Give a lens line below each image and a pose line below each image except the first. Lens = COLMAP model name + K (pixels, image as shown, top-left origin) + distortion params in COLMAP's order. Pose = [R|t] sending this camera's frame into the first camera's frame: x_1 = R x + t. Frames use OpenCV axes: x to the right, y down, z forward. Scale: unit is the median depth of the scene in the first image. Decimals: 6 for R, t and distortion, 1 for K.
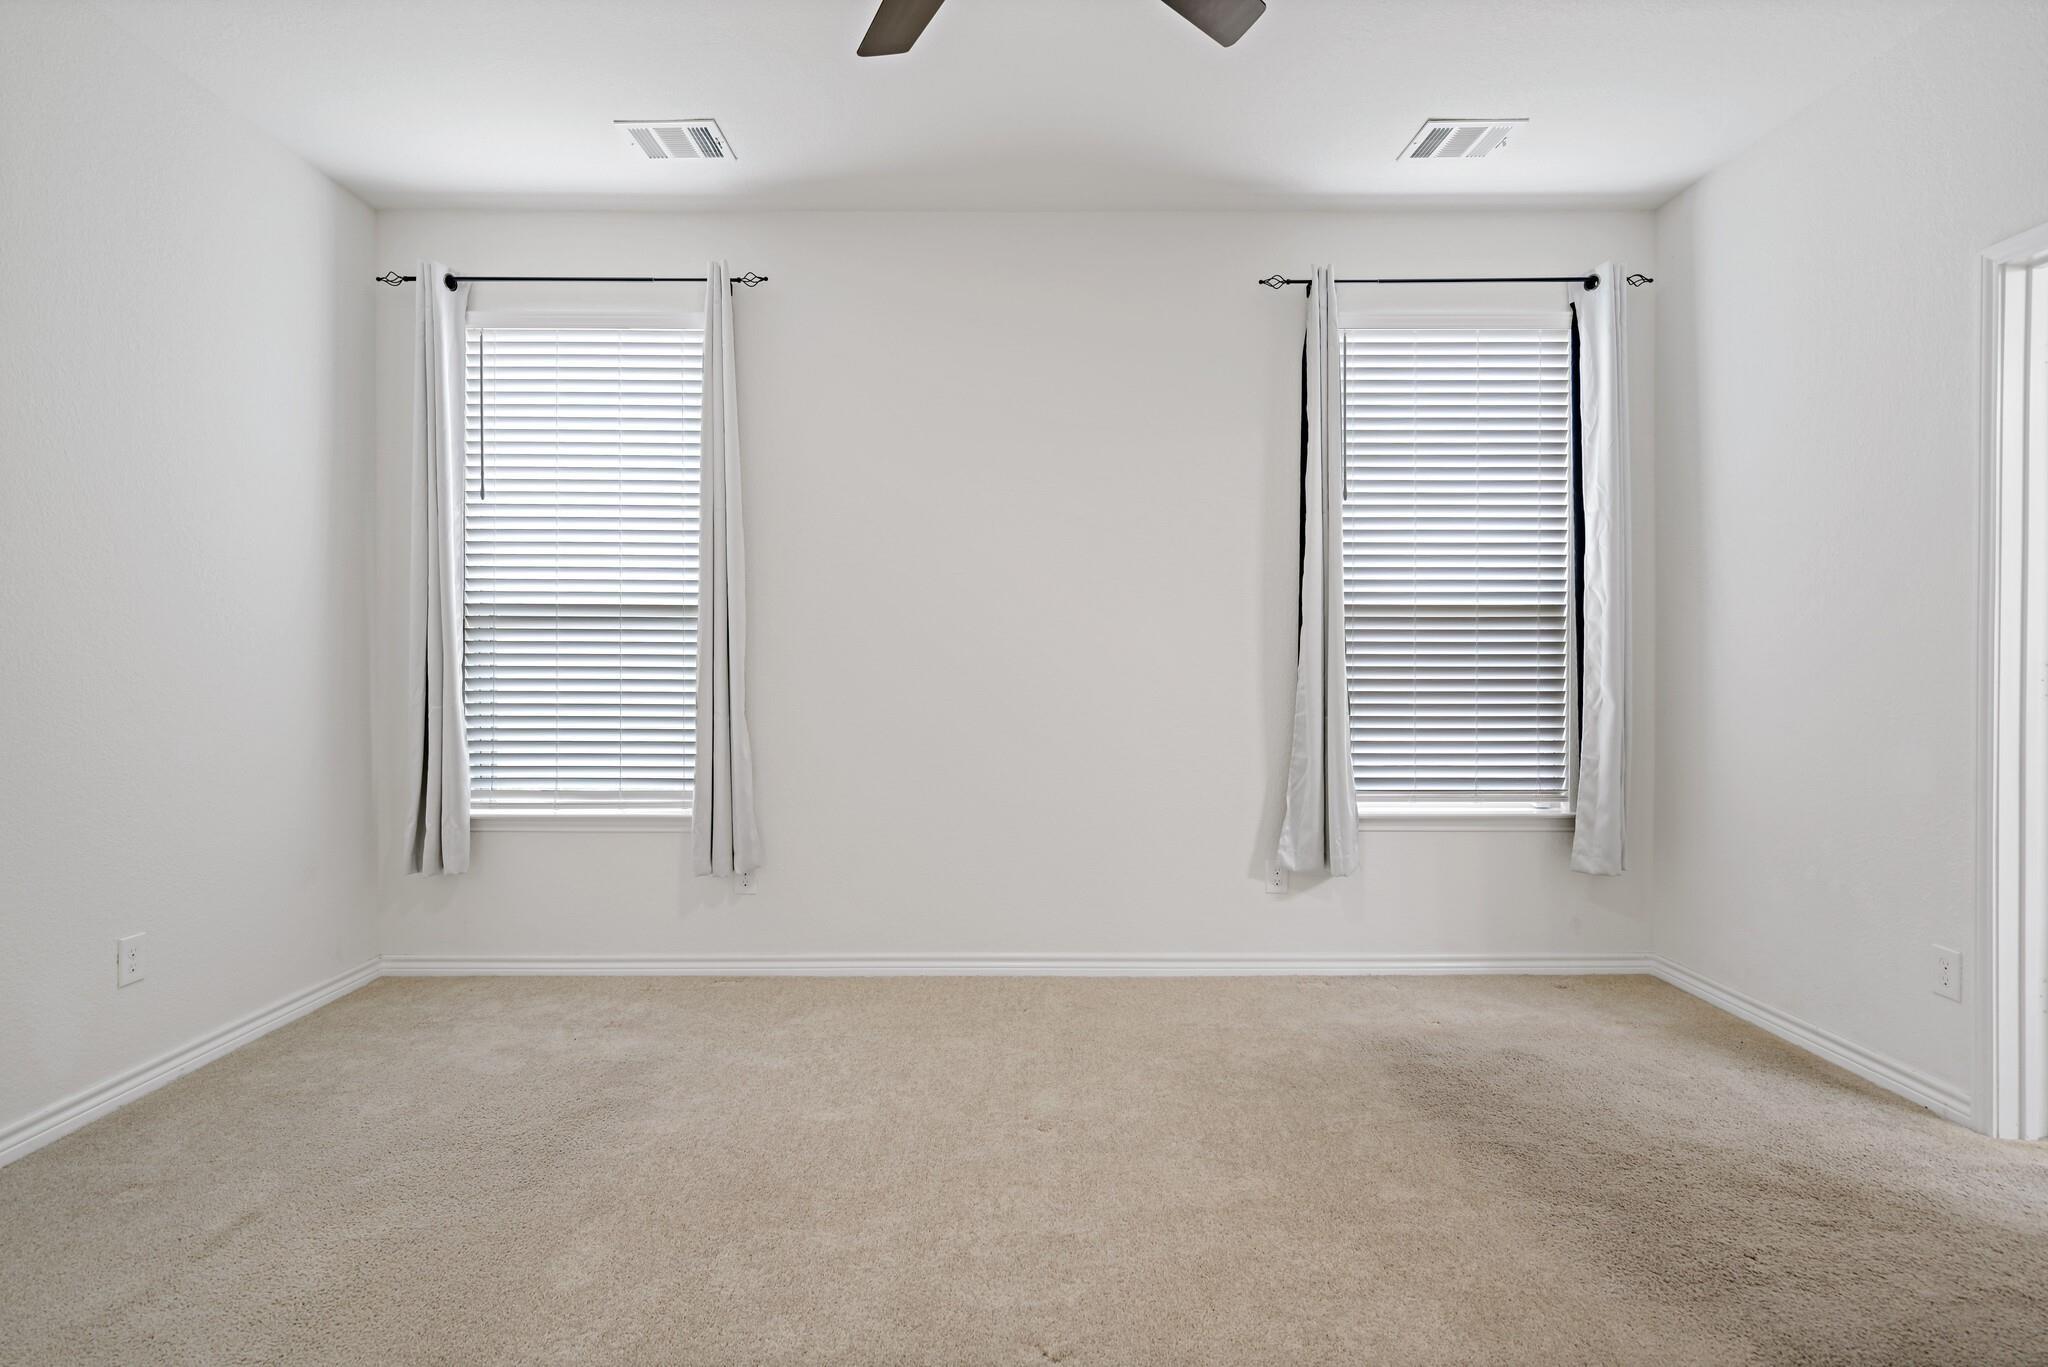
lens RADIAL K [[1047.3, 0, 1021.0], [0, 1047.3, 675.1], [0, 0, 1]] dist [0.001117, 0.000734]
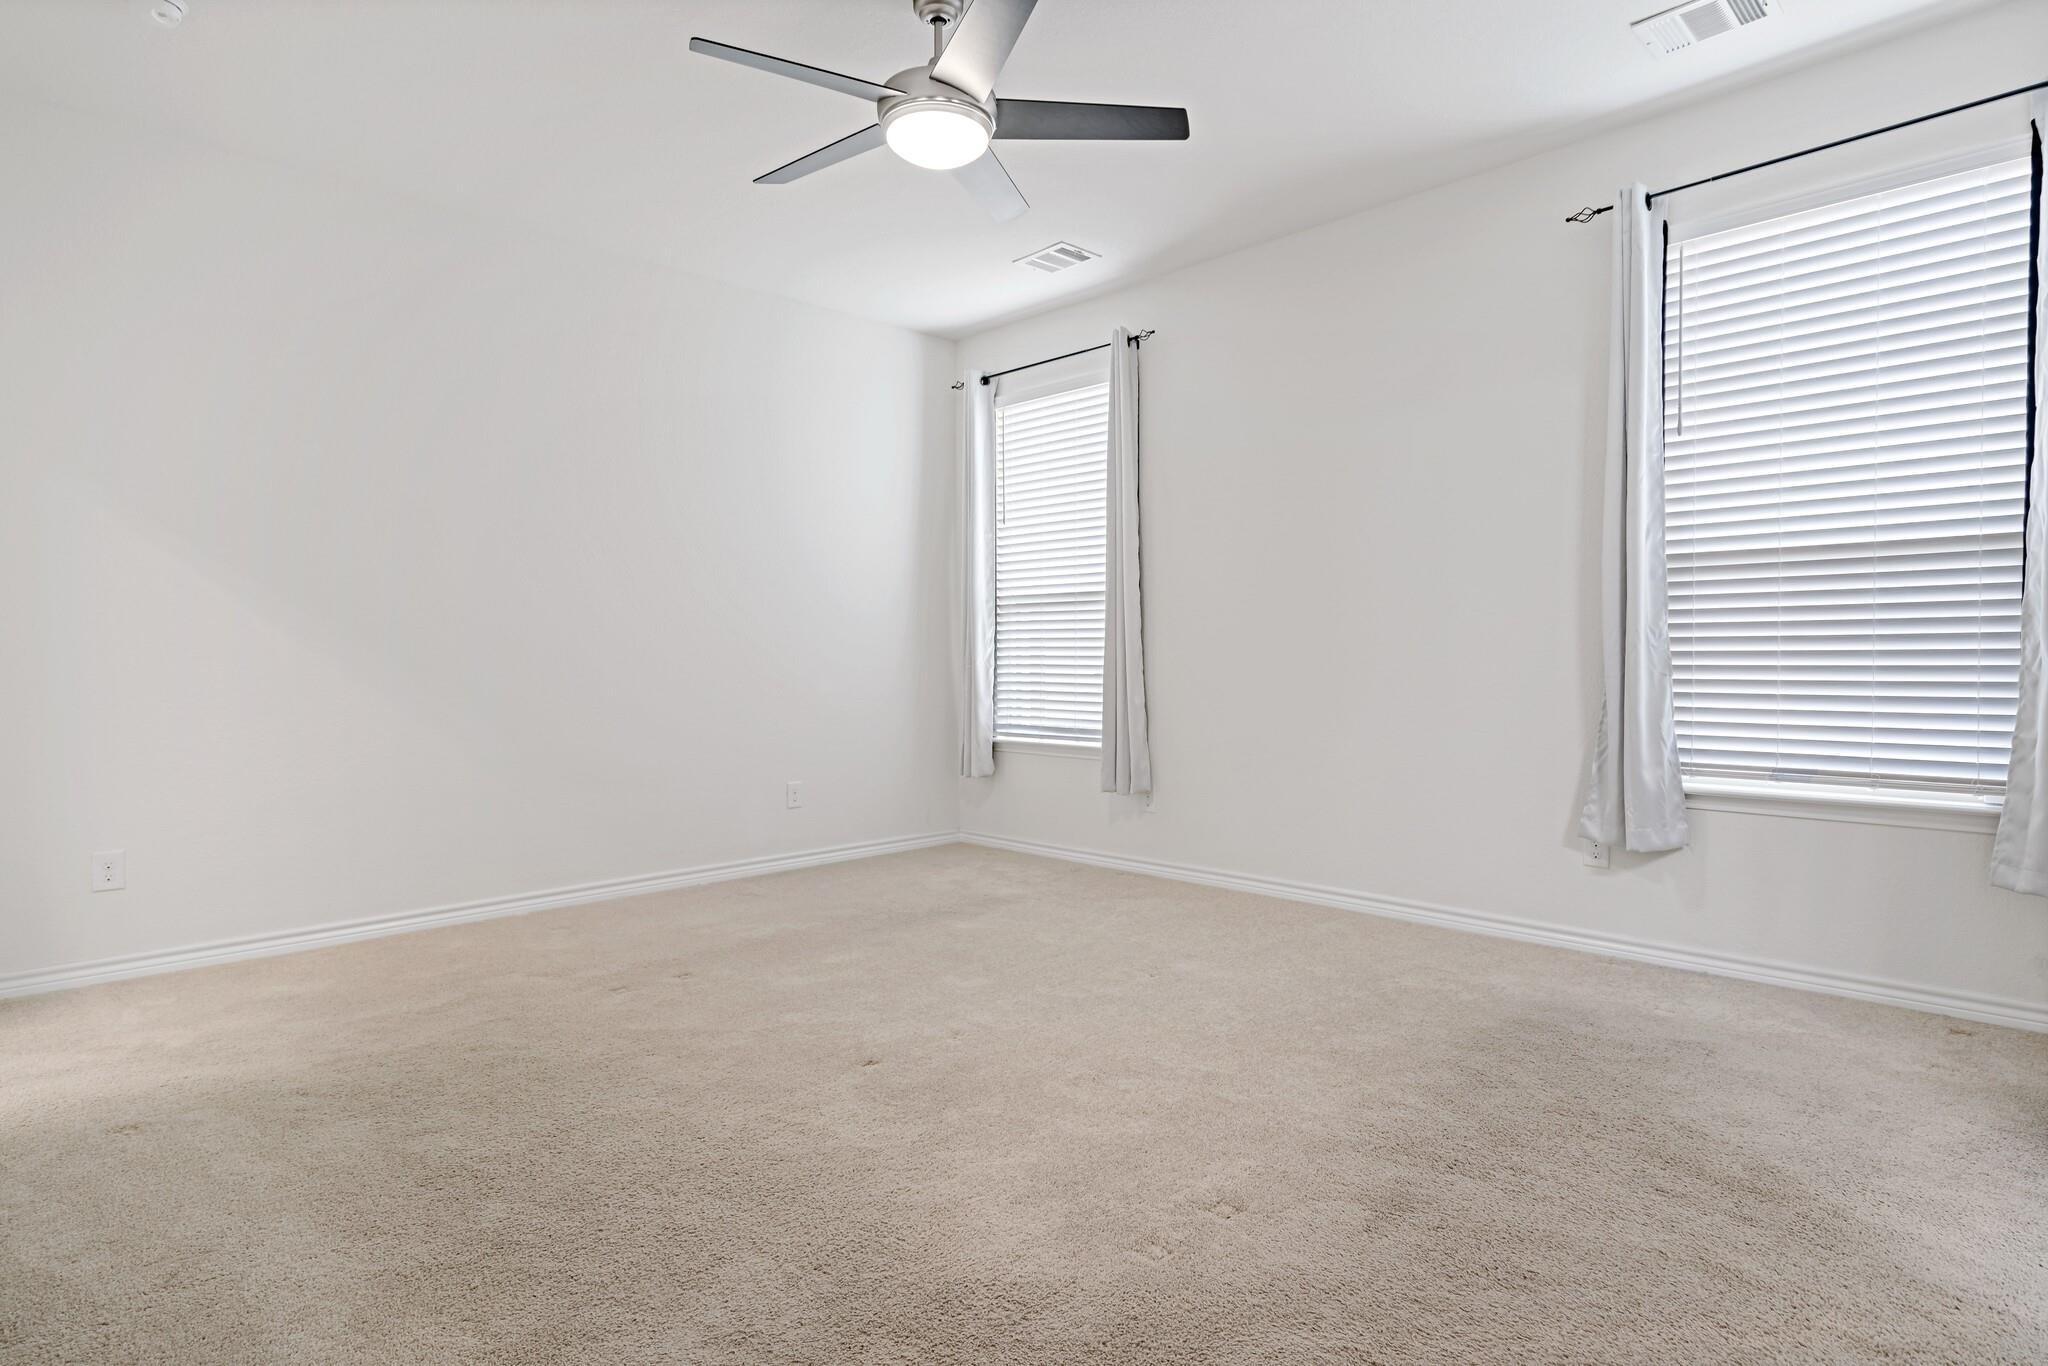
lens RADIAL K [[1136.5, 0, 1024.0], [0, 1136.5, 683.0], [0, 0, 1]] dist [0.002381, 0.000856]
pose [[0.688540, 0.010640, -0.725120, 0.671017], [0.002098, 0.999859, 0.016664, 0.027364], [0.725195, -0.012995, 0.688421, -0.074965]]
